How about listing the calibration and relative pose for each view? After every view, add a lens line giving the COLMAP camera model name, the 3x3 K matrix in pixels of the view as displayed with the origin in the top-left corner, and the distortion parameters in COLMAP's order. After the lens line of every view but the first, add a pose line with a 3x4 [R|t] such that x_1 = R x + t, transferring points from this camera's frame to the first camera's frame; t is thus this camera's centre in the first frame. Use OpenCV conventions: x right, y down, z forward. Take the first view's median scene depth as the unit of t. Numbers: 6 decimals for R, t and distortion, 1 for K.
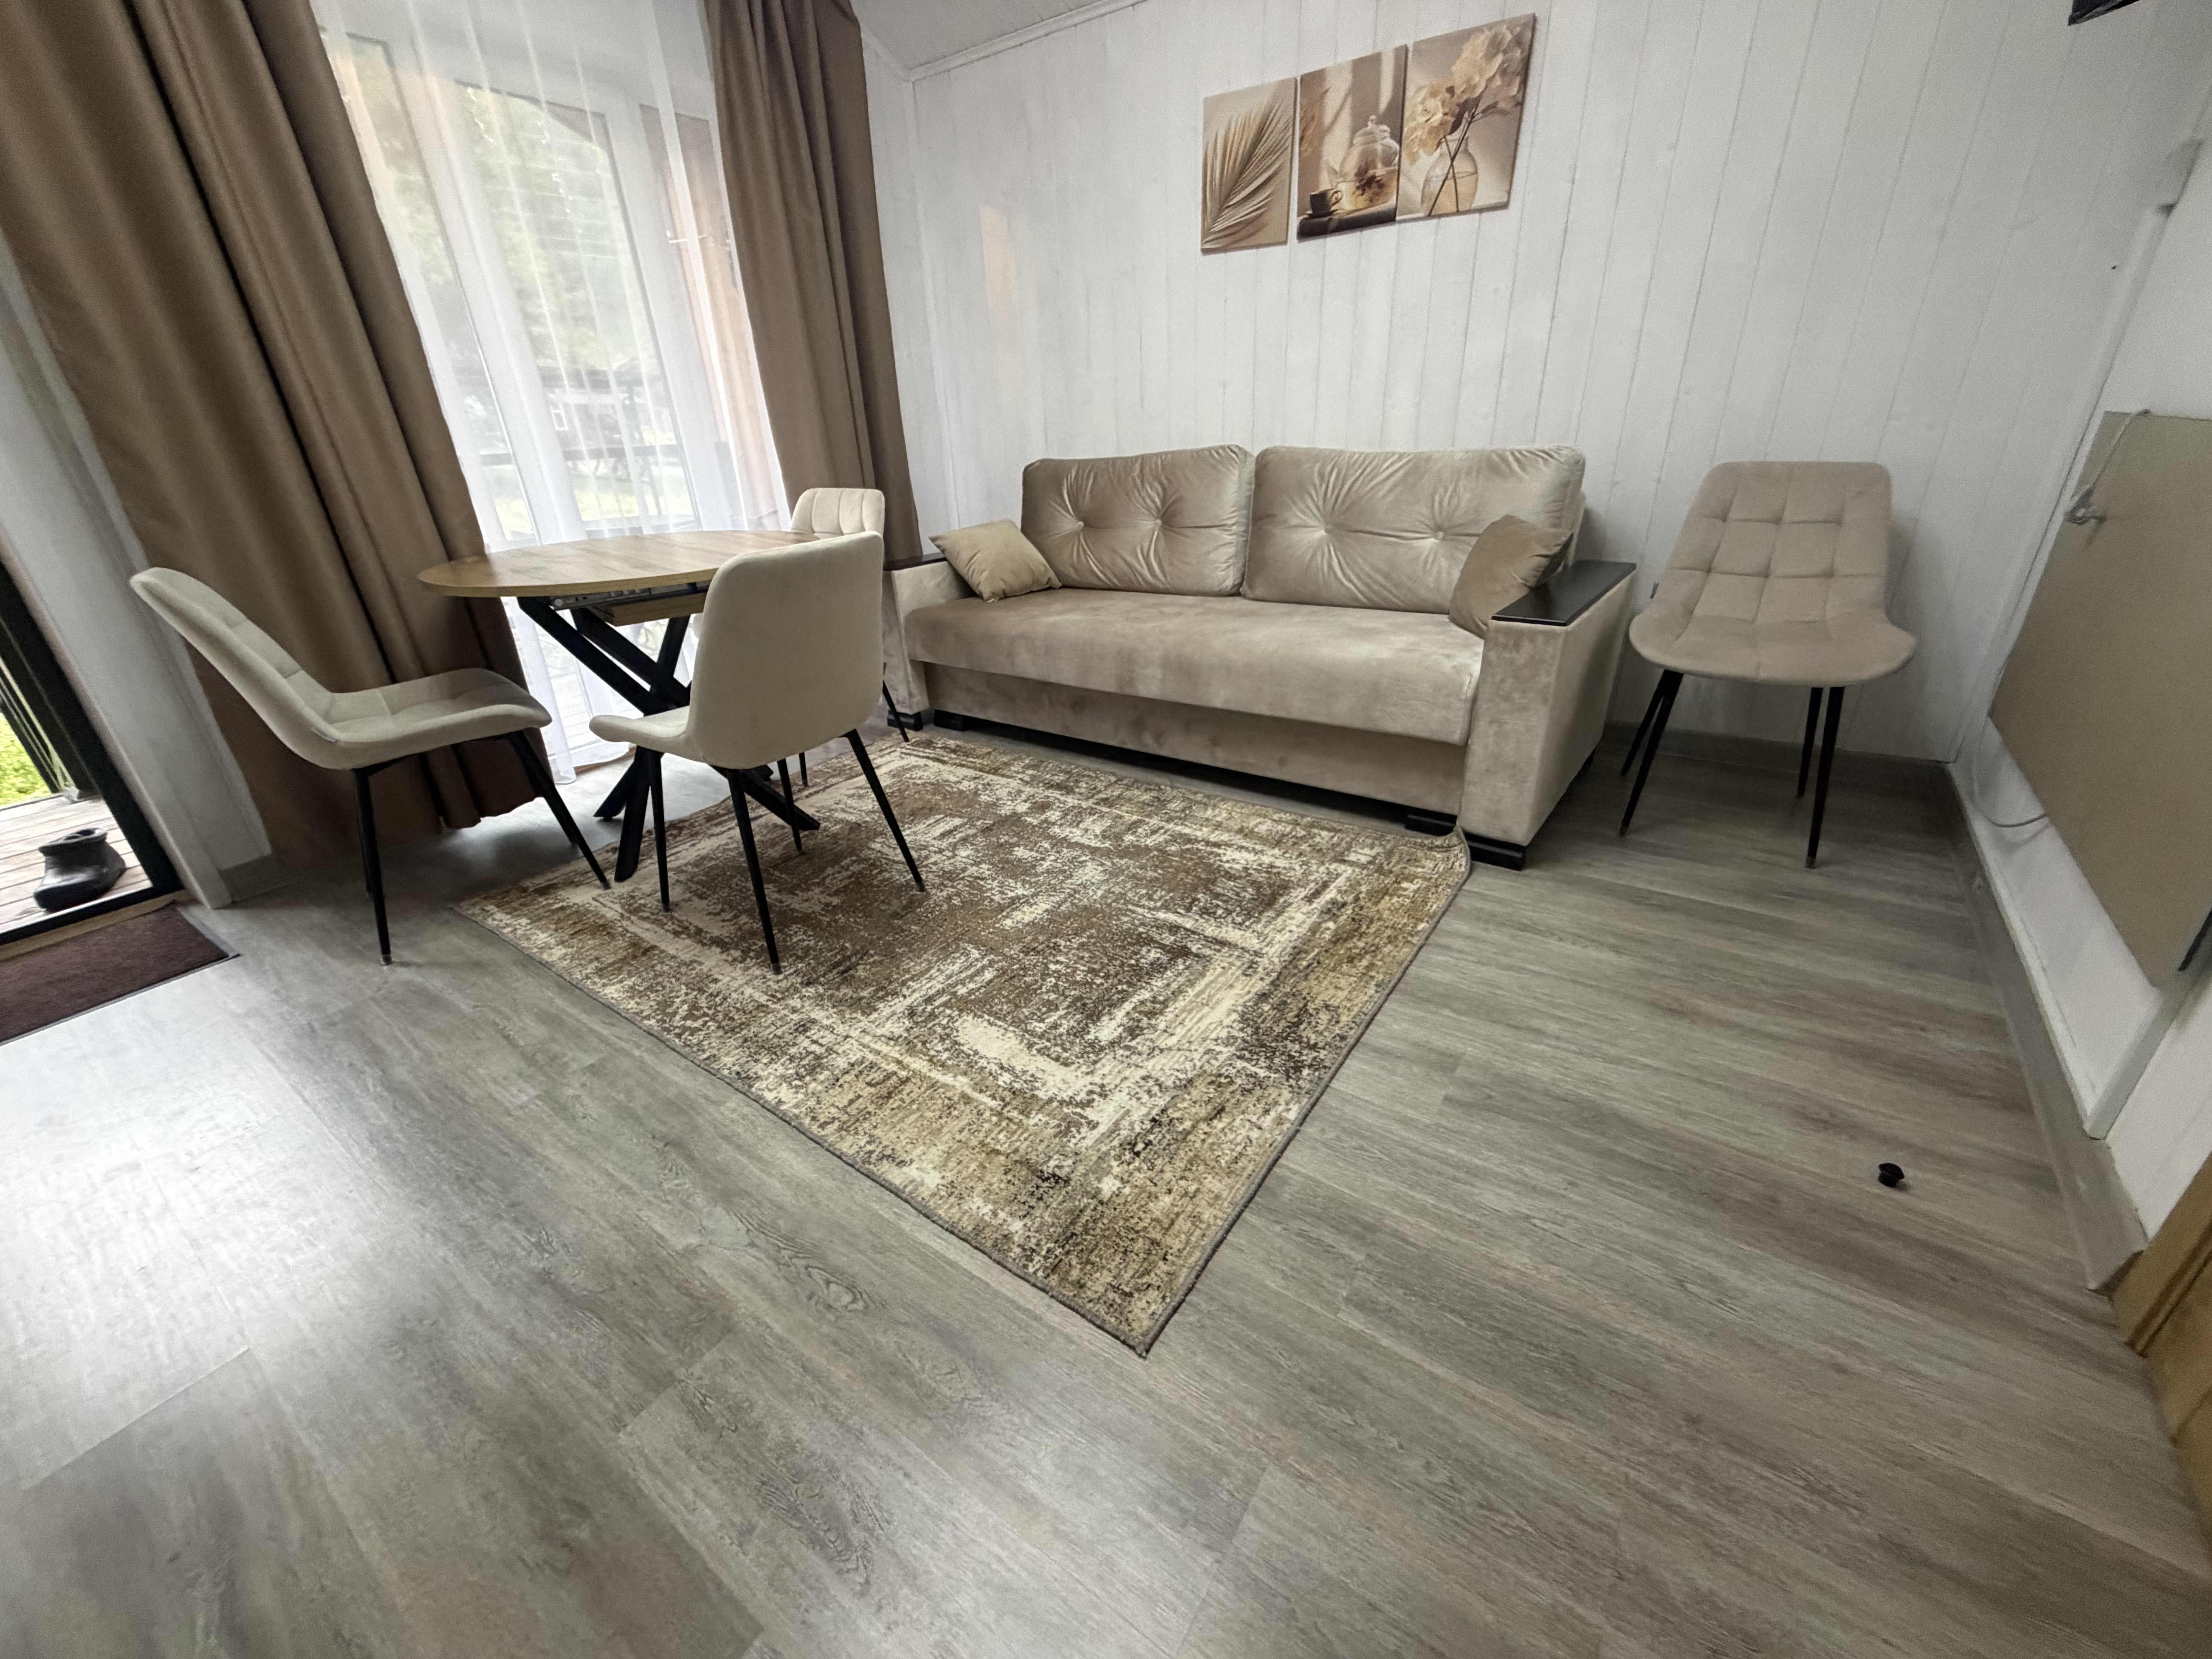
lens RADIAL K [[880.6, 0, 1094.9], [0, 880.6, 828.5], [0, 0, 1]] dist [0.002097, -0.000289]
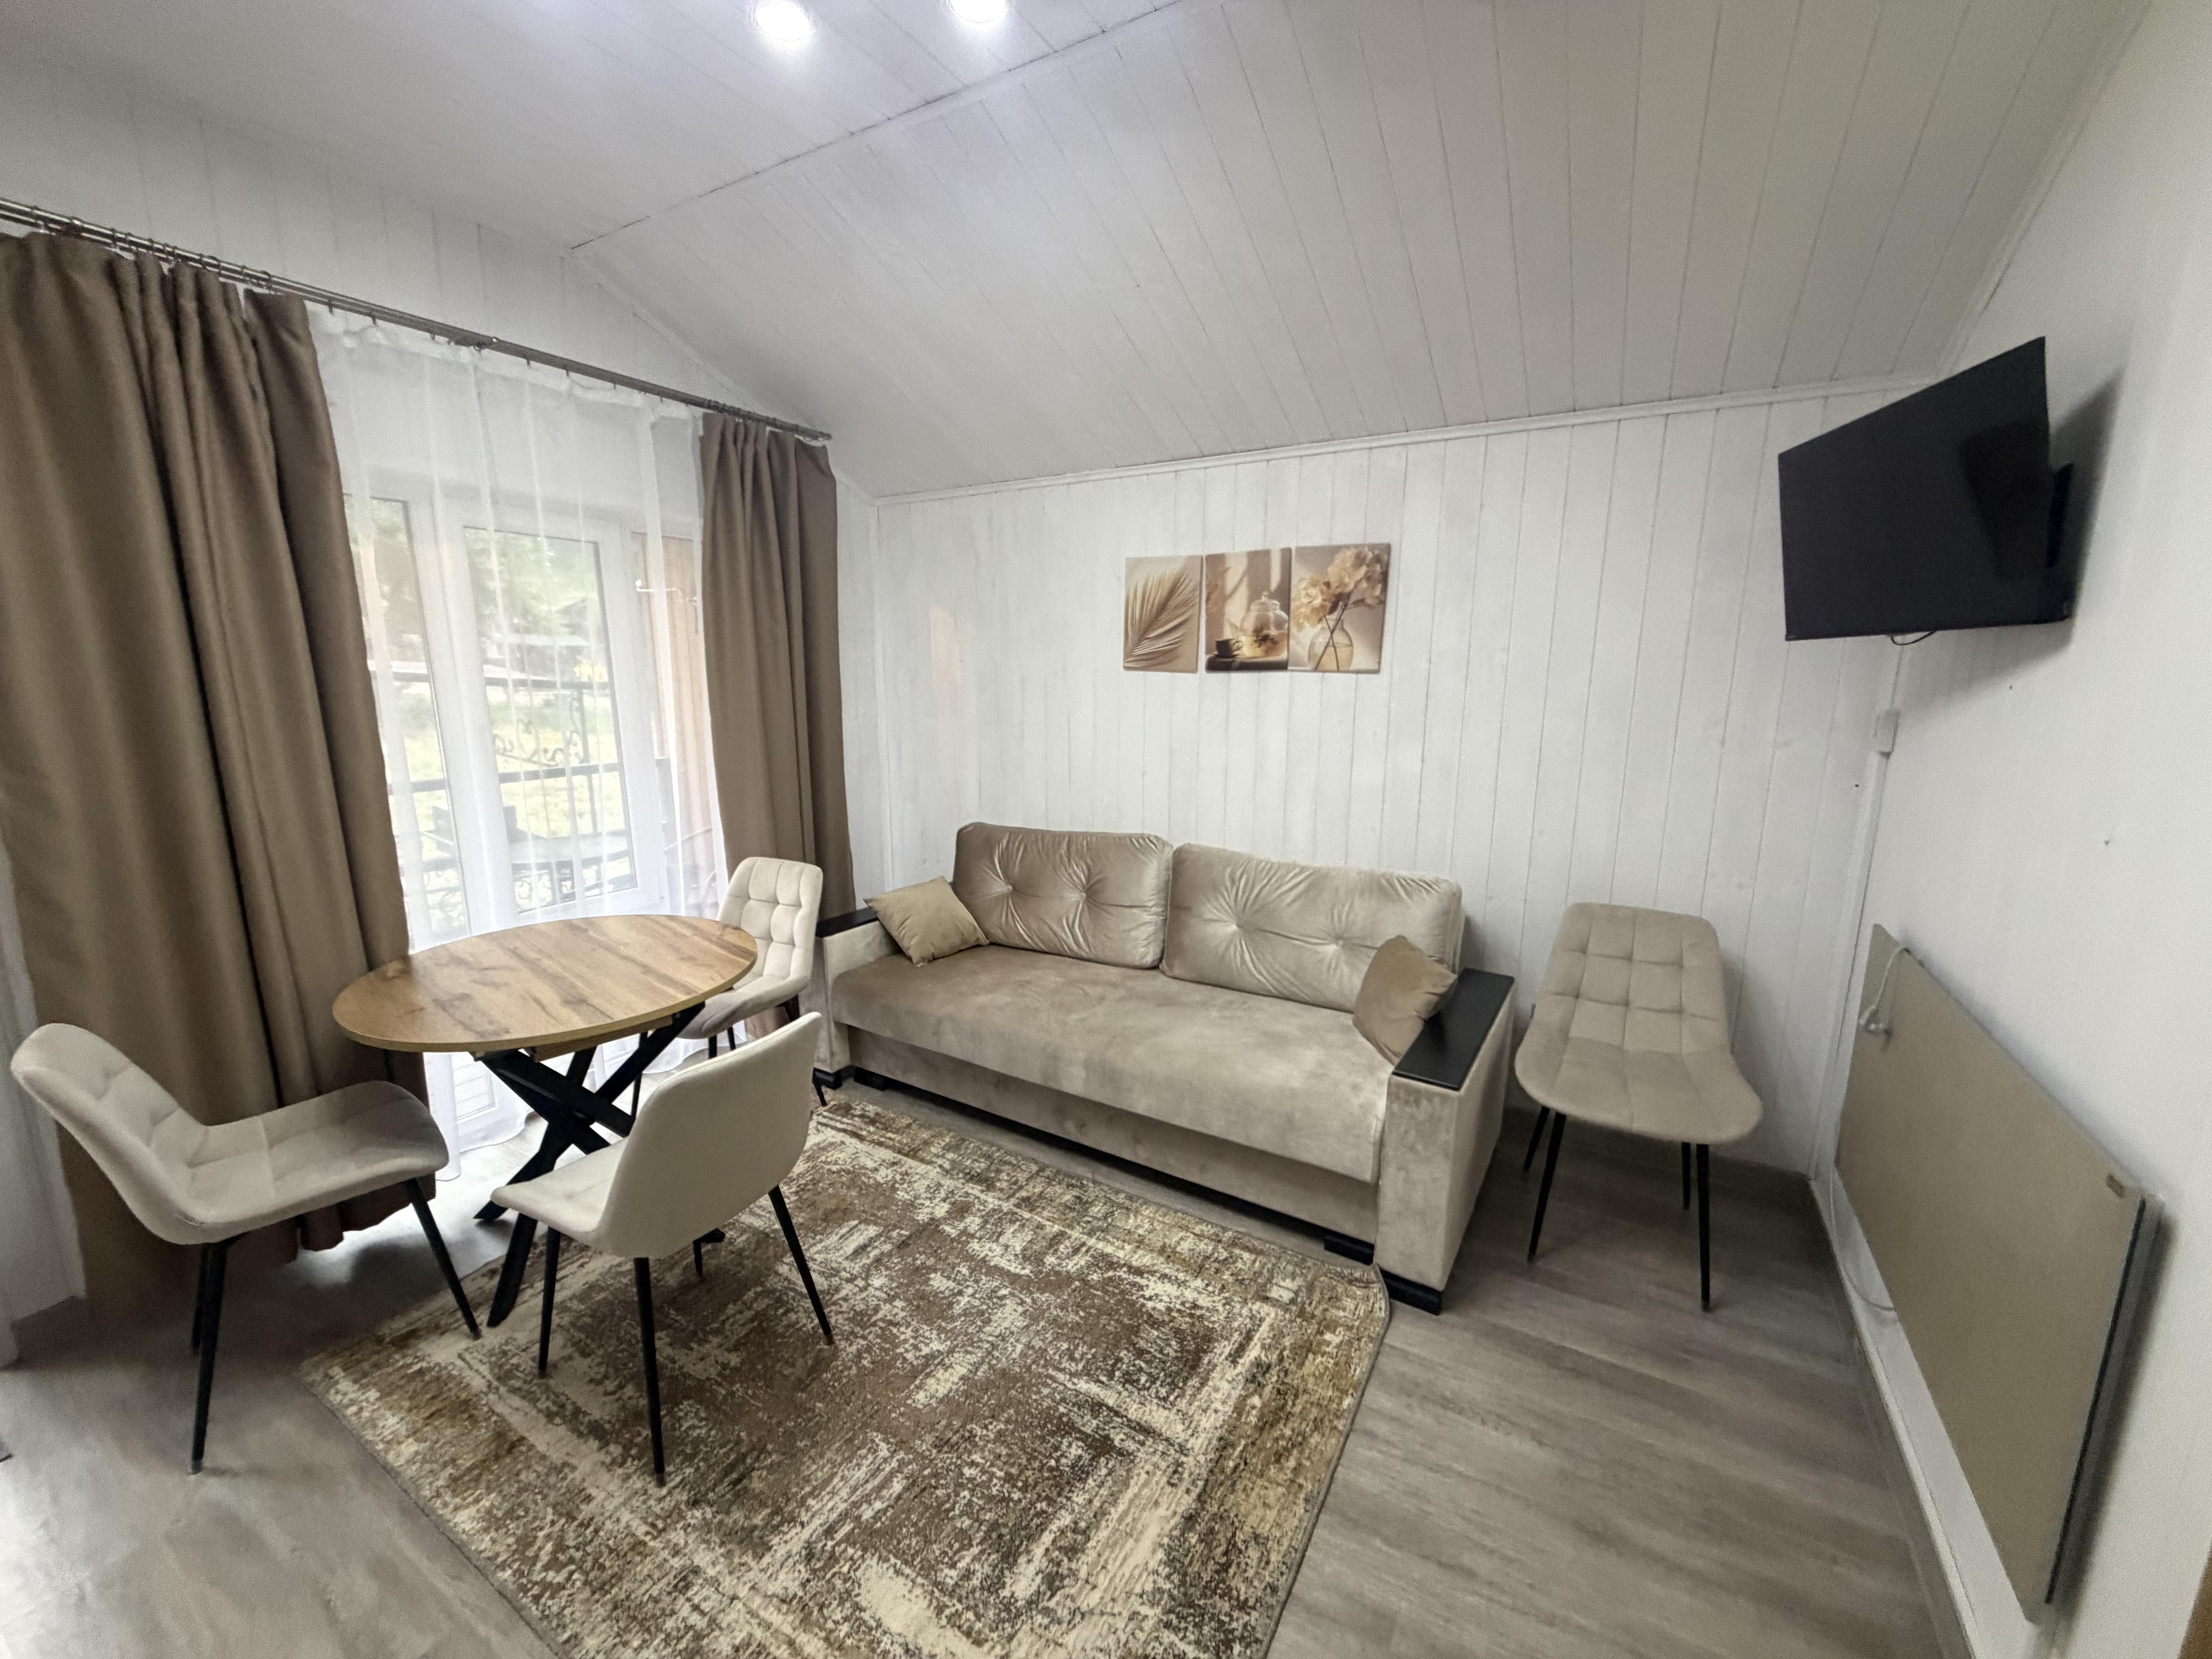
lens RADIAL K [[880.6, 0, 1094.2], [0, 880.6, 829.4], [0, 0, 1]] dist [0.002097, -0.000289]
pose [[0.995655, 0.032245, 0.087354, -0.014834], [-0.009778, 0.969147, -0.246291, -0.234927], [-0.092601, 0.244366, 0.965251, -0.072270]]
